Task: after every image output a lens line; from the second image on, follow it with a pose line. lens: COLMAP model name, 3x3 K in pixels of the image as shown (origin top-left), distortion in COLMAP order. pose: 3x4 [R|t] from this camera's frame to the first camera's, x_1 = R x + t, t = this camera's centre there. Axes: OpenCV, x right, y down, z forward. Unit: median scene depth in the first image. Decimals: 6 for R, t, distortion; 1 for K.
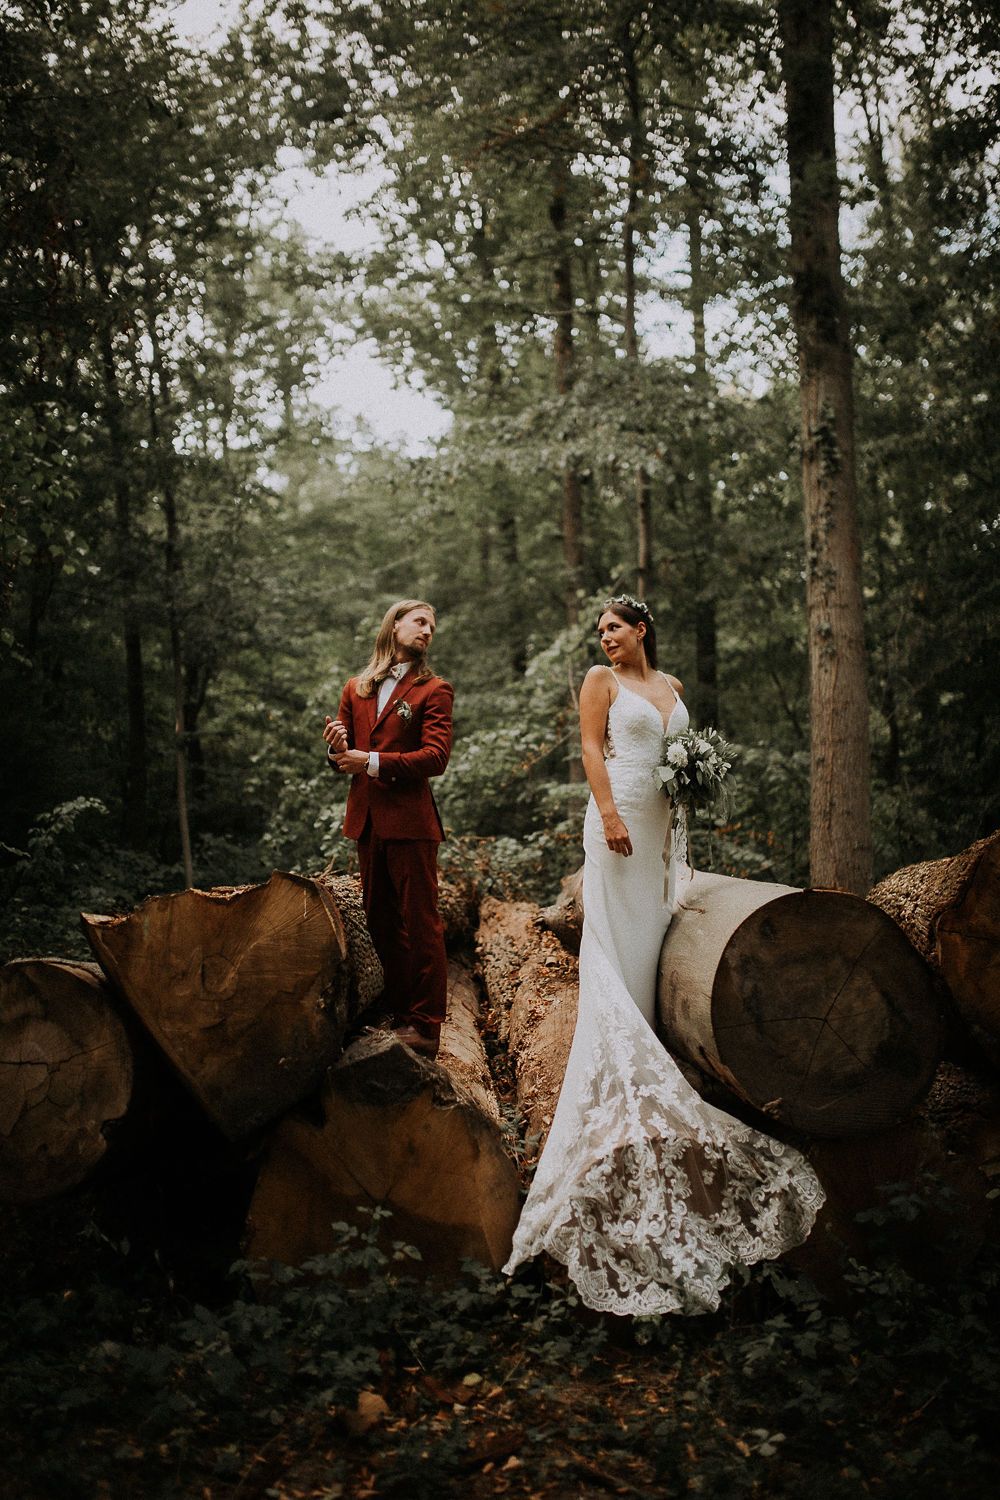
lens RADIAL K [[1445.3, 0, 500.0], [0, 1445.3, 750.0], [0, 0, 1]] dist [-0.074512, 0.167910]
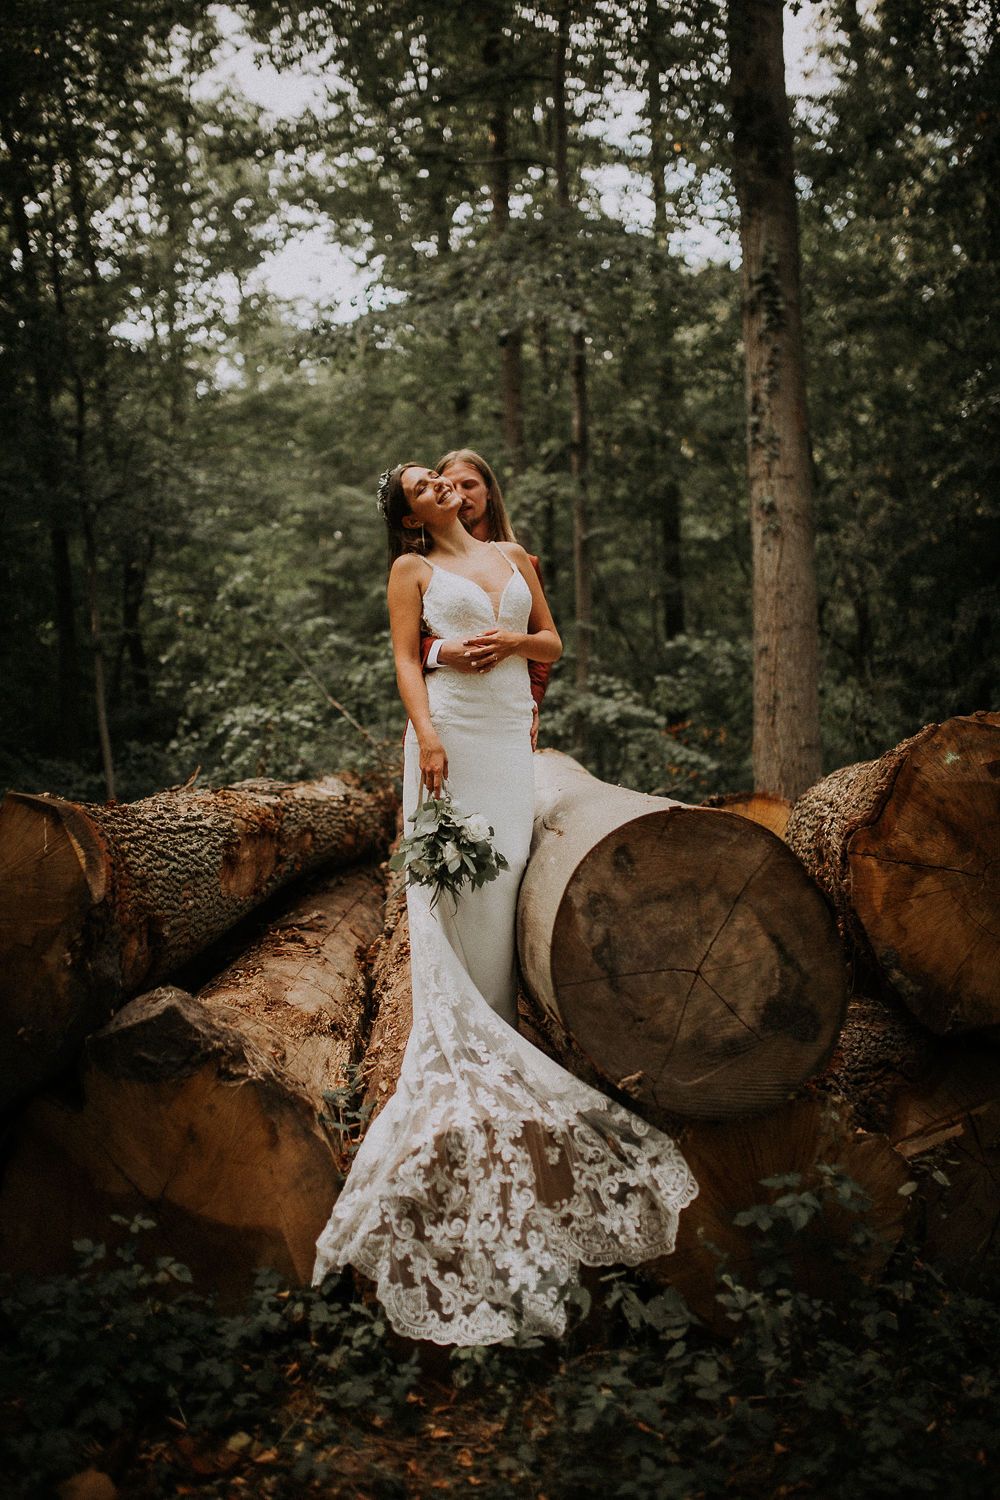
lens RADIAL K [[1445.3, 0, 500.0], [0, 1445.3, 750.0], [0, 0, 1]] dist [-0.074512, 0.167910]
pose [[0.999808, -0.017871, 0.007974, 0.107223], [0.017277, 0.997449, 0.069254, 0.009899], [-0.009192, -0.069103, 0.997567, 0.211238]]
